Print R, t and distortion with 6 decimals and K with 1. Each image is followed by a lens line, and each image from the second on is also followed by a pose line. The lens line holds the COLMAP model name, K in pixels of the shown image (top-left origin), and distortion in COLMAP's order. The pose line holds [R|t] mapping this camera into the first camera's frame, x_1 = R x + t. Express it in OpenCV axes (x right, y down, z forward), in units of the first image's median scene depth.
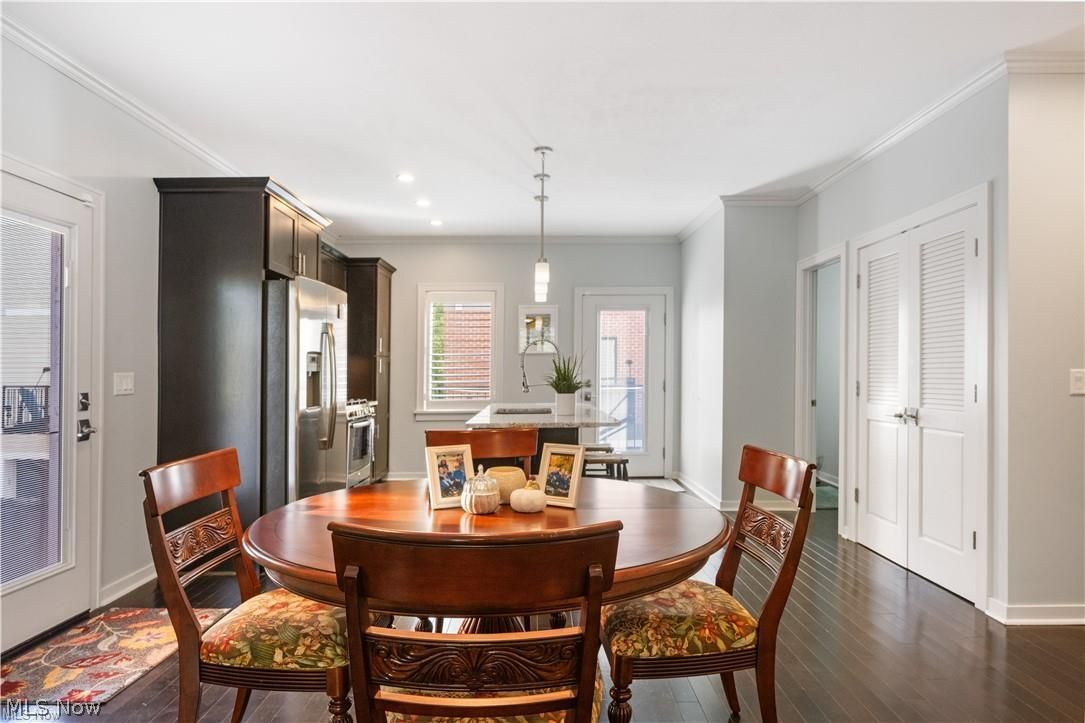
lens RADIAL K [[657.4, 0, 549.8], [0, 657.4, 352.9], [0, 0, 1]] dist [0.002296, -0.001693]
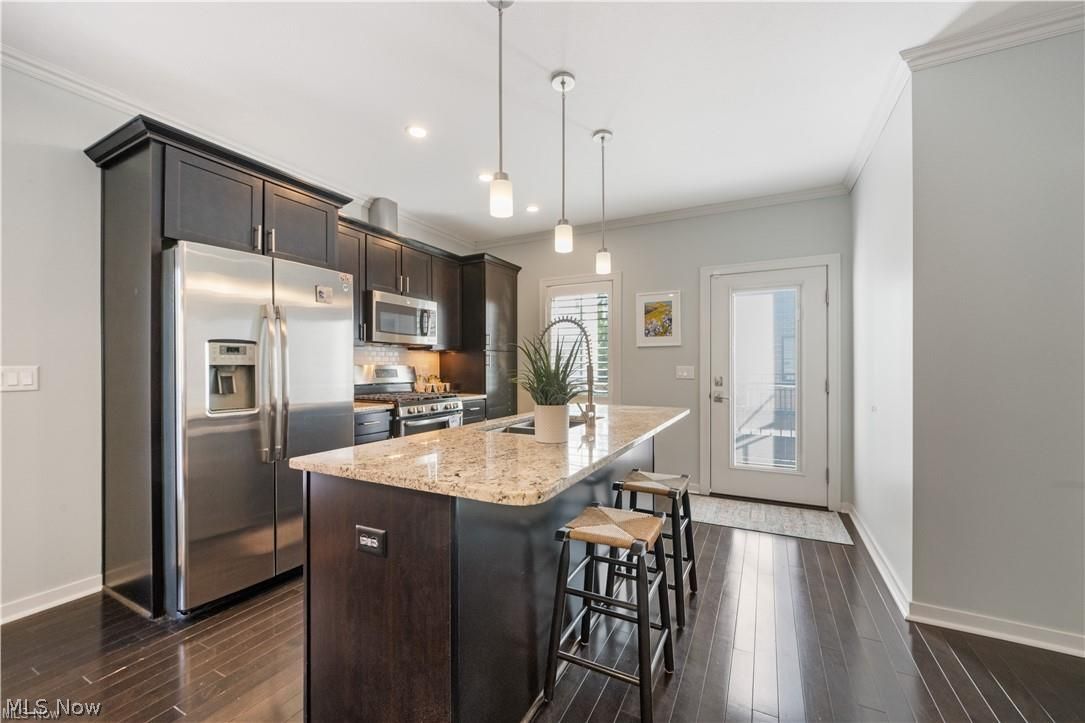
lens RADIAL K [[429.6, 0, 548.8], [0, 429.6, 353.1], [0, 0, 1]] dist [0.000029, -0.000425]
pose [[0.878442, -0.011302, -0.477716, 0.165805], [0.011294, 0.999932, -0.002888, 0.013553], [0.477716, -0.002858, 0.878510, 0.531373]]
